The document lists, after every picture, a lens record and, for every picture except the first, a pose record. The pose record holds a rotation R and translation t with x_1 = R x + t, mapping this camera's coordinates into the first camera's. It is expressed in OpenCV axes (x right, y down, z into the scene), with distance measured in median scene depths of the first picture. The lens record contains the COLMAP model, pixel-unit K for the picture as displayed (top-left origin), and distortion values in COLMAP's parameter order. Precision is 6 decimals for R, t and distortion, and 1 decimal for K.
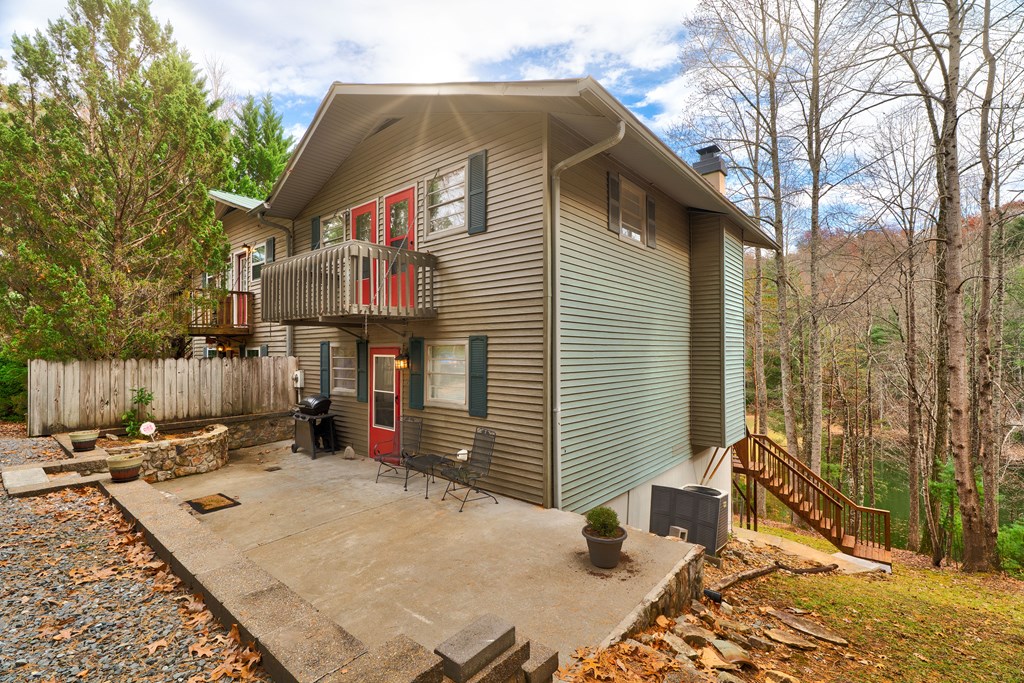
lens RADIAL K [[456.4, 0, 514.4], [0, 456.4, 340.8], [0, 0, 1]] dist [-0.004330, 0.000346]
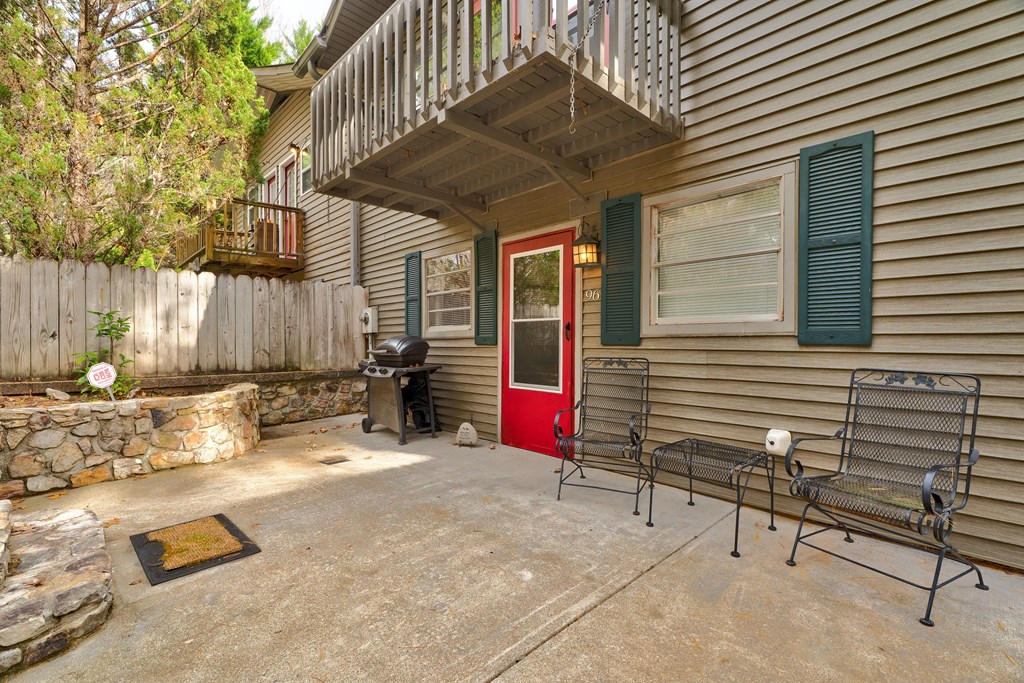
lens RADIAL K [[456.4, 0, 516.0], [0, 456.4, 338.8], [0, 0, 1]] dist [-0.004330, 0.000346]
pose [[0.995466, 0.004770, -0.094996, -0.244244], [-0.003784, 0.999937, 0.010551, 0.121221], [0.095040, -0.010144, 0.995422, 0.448691]]
